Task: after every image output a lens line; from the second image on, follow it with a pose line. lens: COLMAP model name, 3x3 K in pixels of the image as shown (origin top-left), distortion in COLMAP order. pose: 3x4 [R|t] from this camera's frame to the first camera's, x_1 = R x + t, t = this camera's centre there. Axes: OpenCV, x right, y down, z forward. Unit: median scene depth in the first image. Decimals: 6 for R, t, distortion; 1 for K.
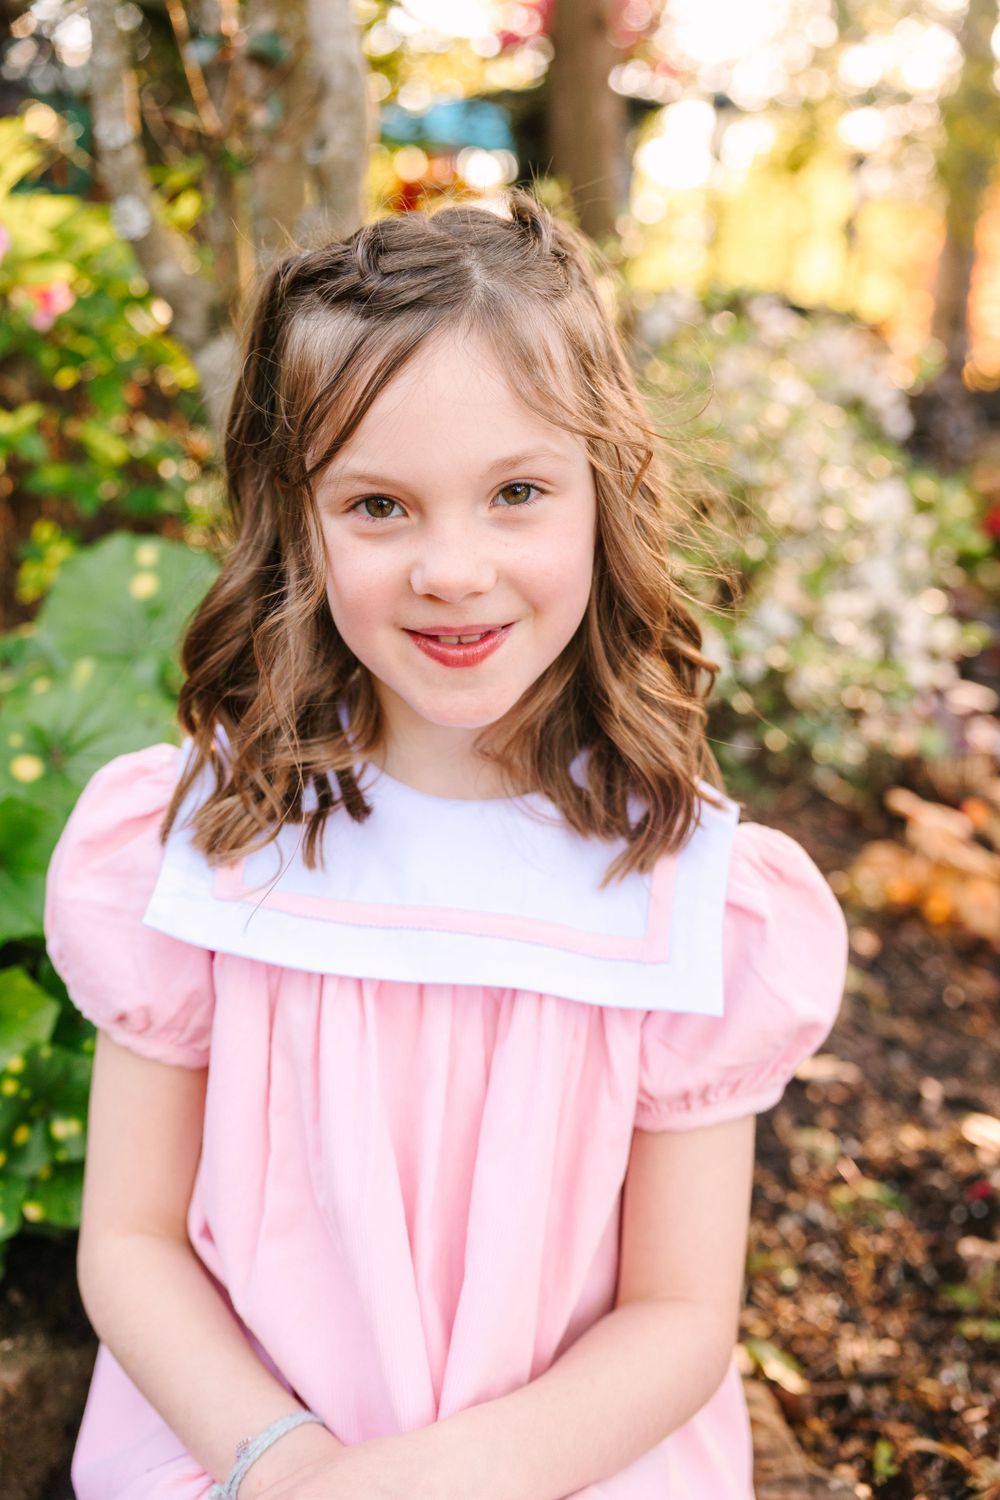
lens RADIAL K [[1656.1, 0, 487.3], [0, 1656.1, 735.5], [0, 0, 1]] dist [0.013785, 0.000000]
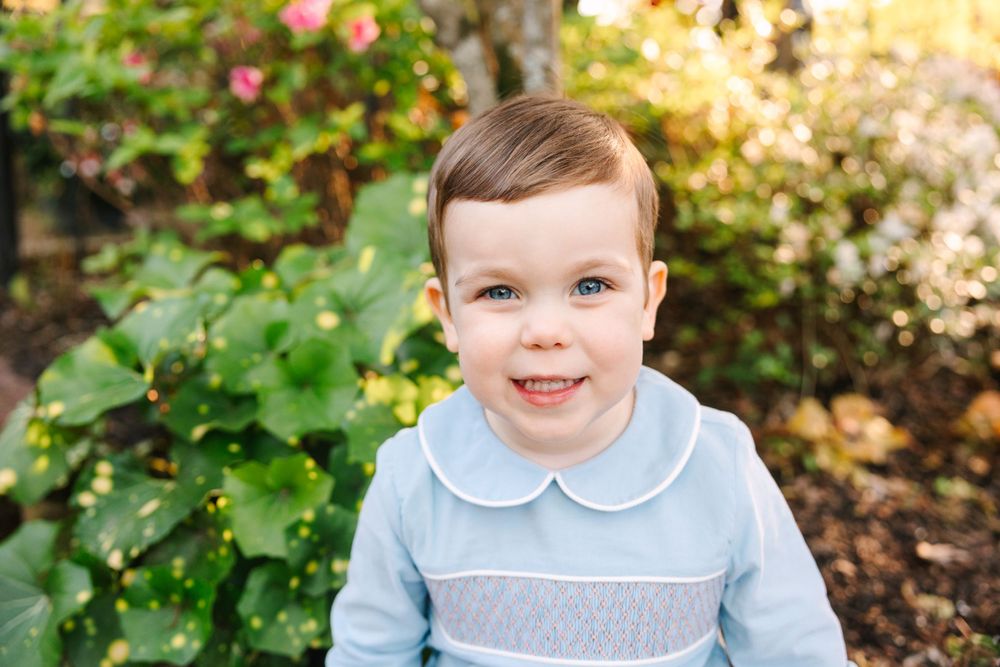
lens RADIAL K [[1053.1, 0, 495.2], [0, 1053.1, 325.8], [0, 0, 1]] dist [0.003815, 0.000000]
pose [[0.973132, -0.043371, -0.226127, 0.060631], [0.031160, 0.997871, -0.057296, 0.065597], [0.228130, 0.048711, 0.972411, 0.104763]]
